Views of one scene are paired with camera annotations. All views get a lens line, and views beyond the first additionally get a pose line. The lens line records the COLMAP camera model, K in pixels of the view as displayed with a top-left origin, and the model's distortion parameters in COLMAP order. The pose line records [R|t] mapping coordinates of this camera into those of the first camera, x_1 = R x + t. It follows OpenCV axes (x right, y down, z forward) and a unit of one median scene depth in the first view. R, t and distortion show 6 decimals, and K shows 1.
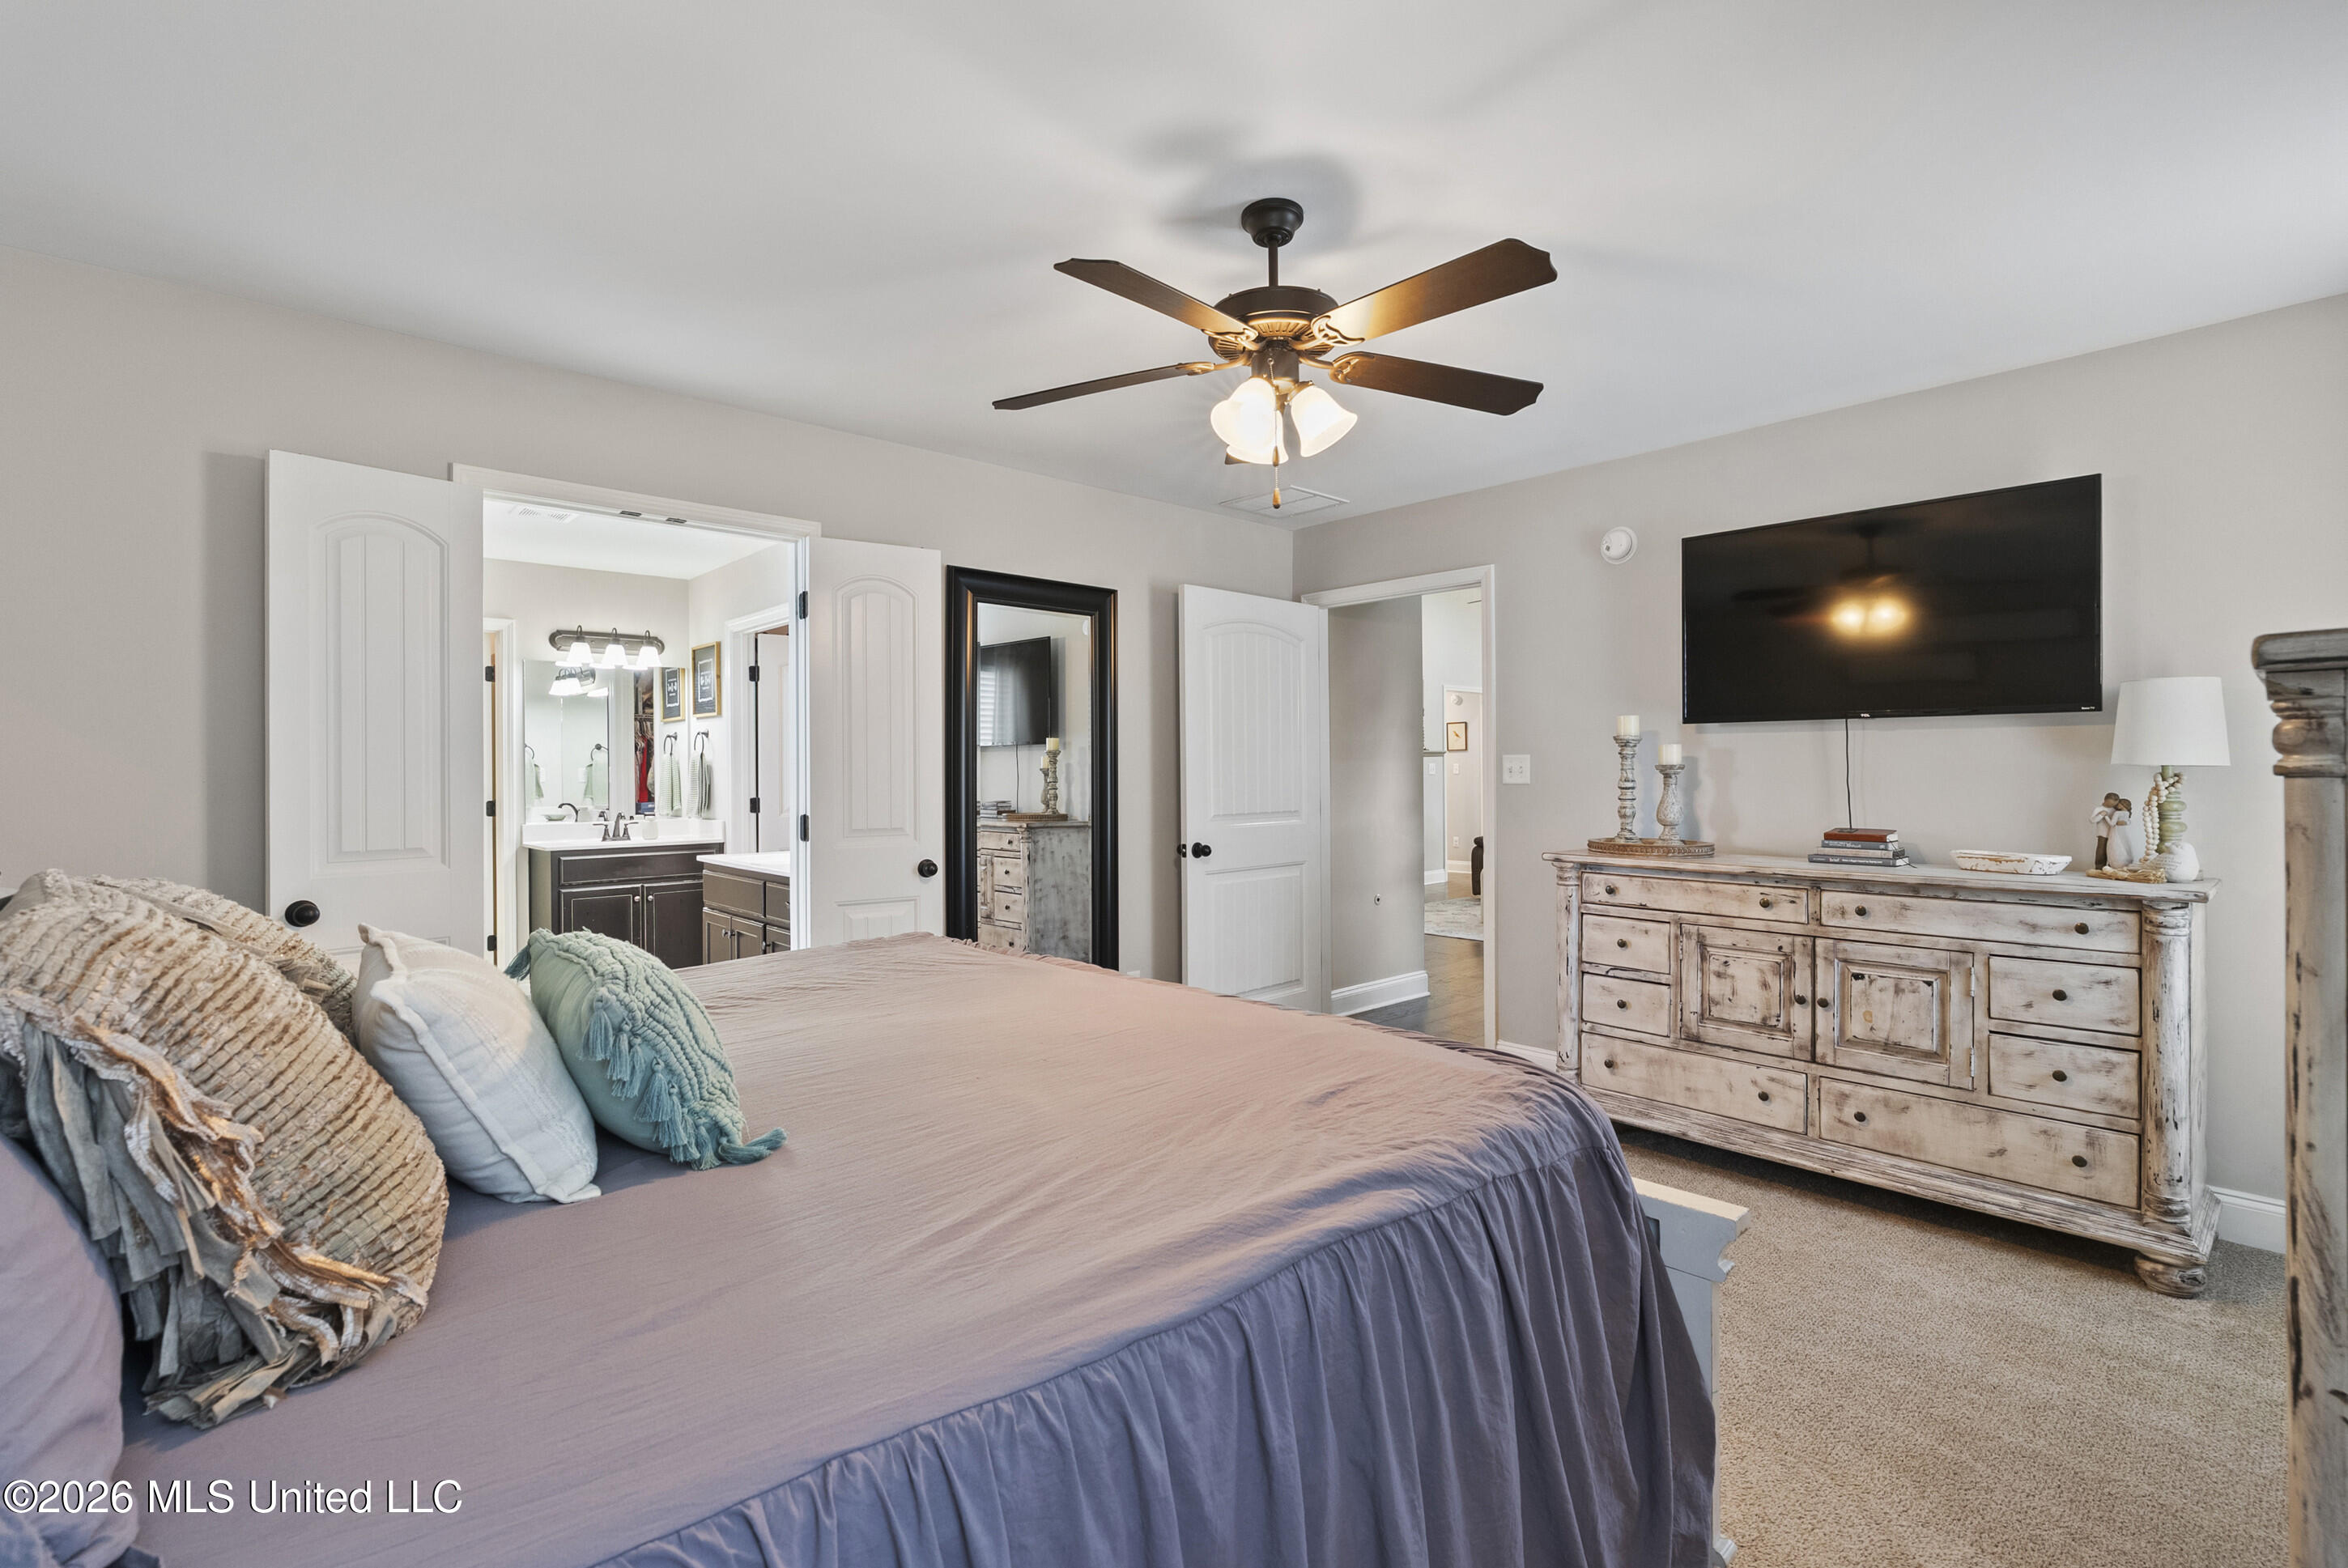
lens RADIAL K [[1070.3, 0, 1178.7], [0, 1070.3, 776.8], [0, 0, 1]] dist [-0.011214, 0.001106]
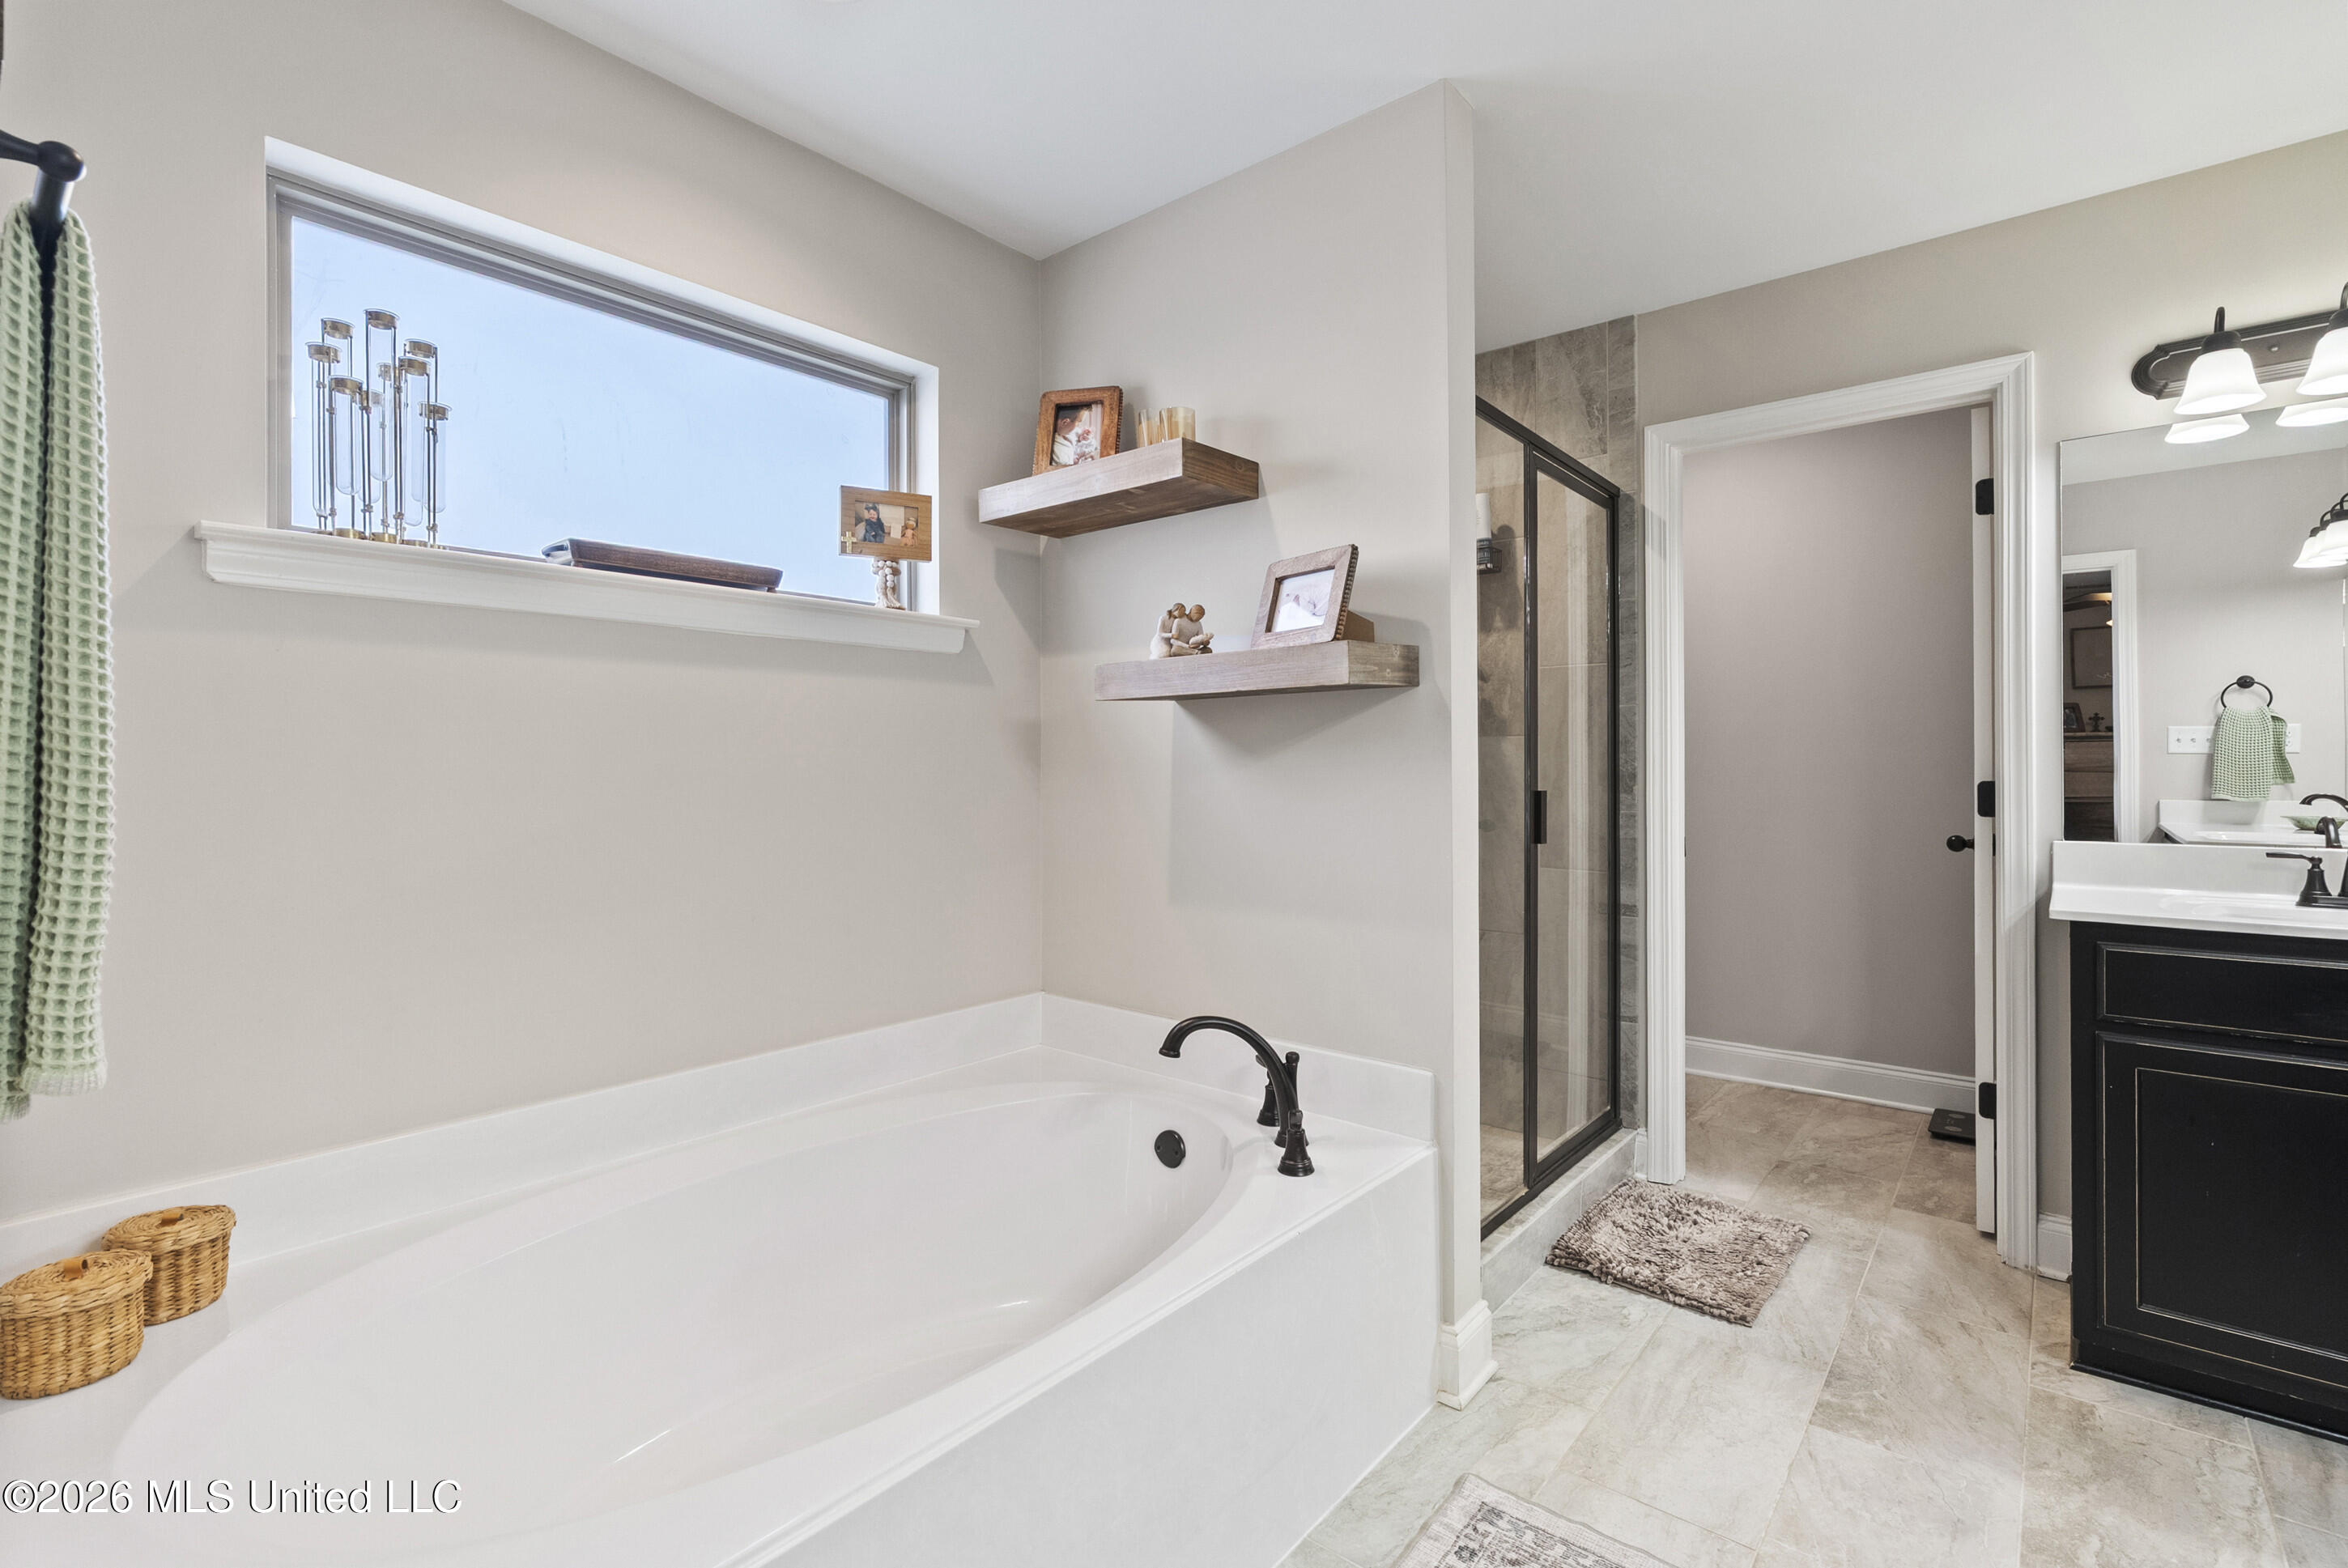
lens RADIAL K [[1070.3, 0, 1178.0], [0, 1070.3, 772.2], [0, 0, 1]] dist [-0.011214, 0.001106]
pose [[0.126431, 0.003662, -0.991969, -0.243690], [0.003651, 0.999985, 0.004157, 0.014729], [0.991969, -0.004147, 0.126415, 0.596113]]
